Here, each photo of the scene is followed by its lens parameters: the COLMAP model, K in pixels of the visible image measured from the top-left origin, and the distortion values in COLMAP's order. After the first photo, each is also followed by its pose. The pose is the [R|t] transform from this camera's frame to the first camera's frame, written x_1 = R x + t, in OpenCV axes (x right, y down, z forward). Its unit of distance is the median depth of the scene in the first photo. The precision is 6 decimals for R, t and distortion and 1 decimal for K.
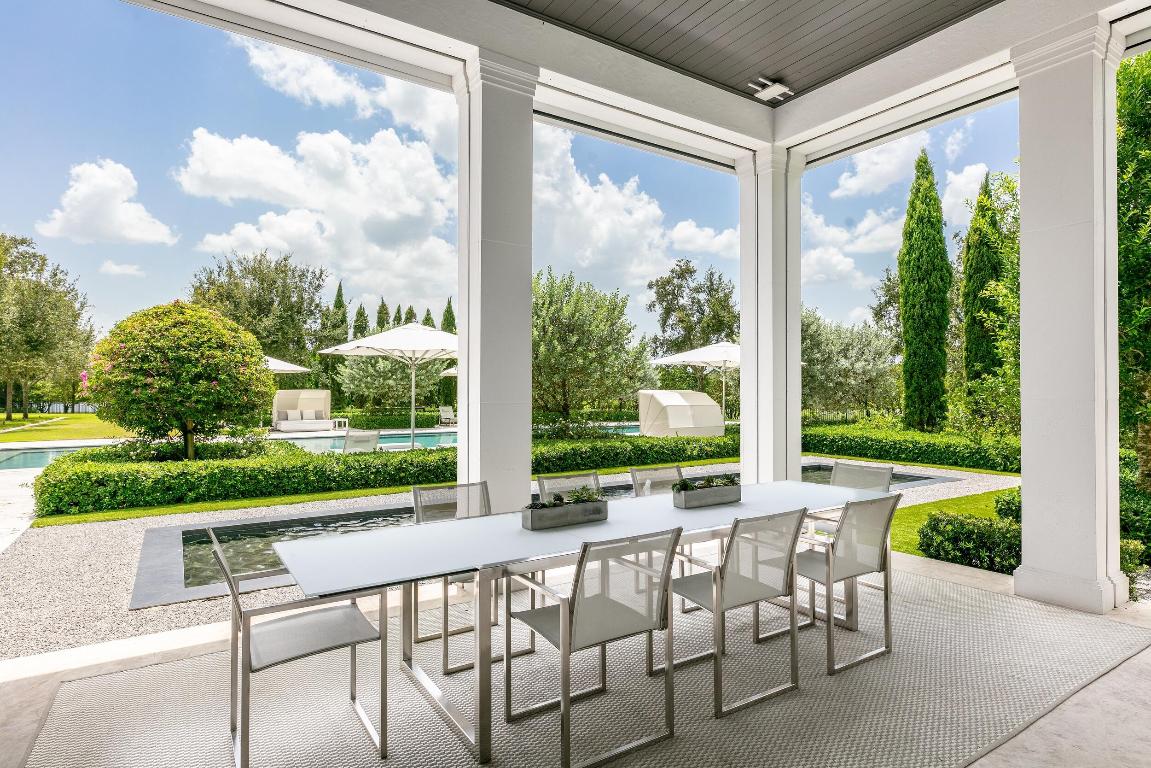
lens RADIAL K [[626.8, 0, 576.8], [0, 626.8, 385.5], [0, 0, 1]] dist [0.000600, 0.001796]
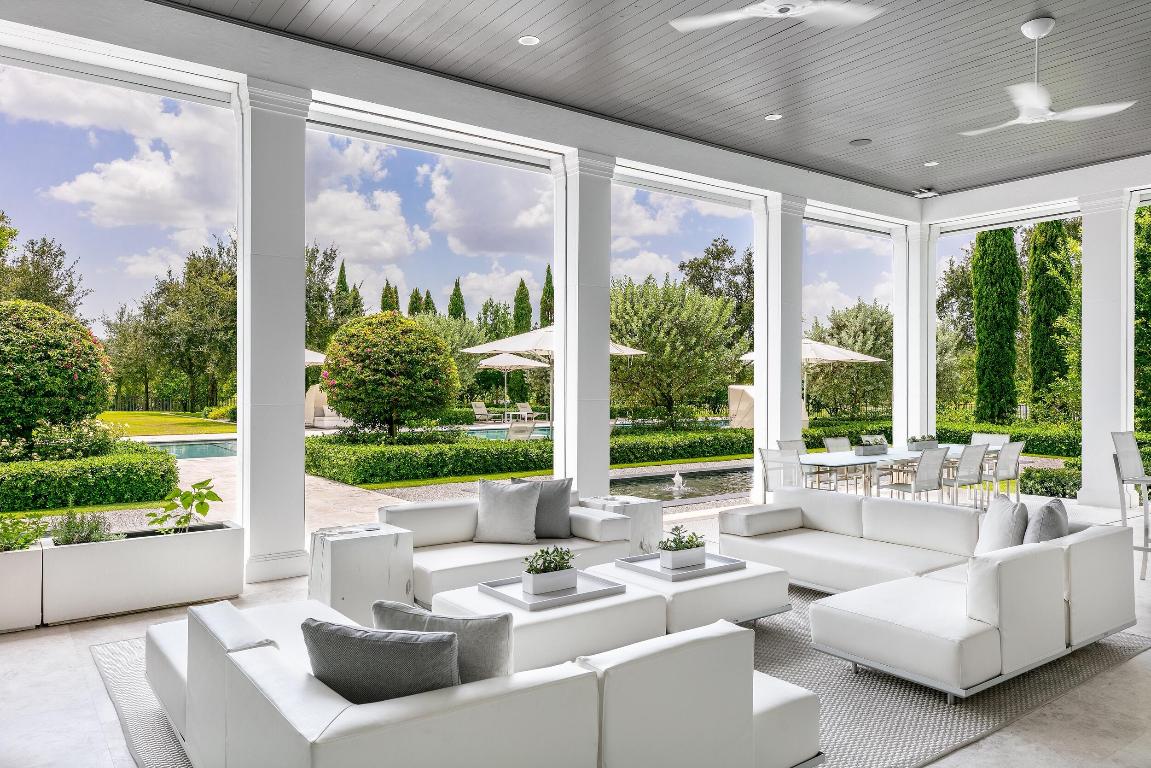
lens RADIAL K [[799.9, 0, 577.5], [0, 799.9, 380.0], [0, 0, 1]] dist [0.013828, 0.001015]
pose [[0.998569, 0.000907, 0.053476, -0.239718], [-0.001175, 0.999987, 0.004975, -0.008807], [-0.053471, -0.005031, 0.998557, -0.342271]]
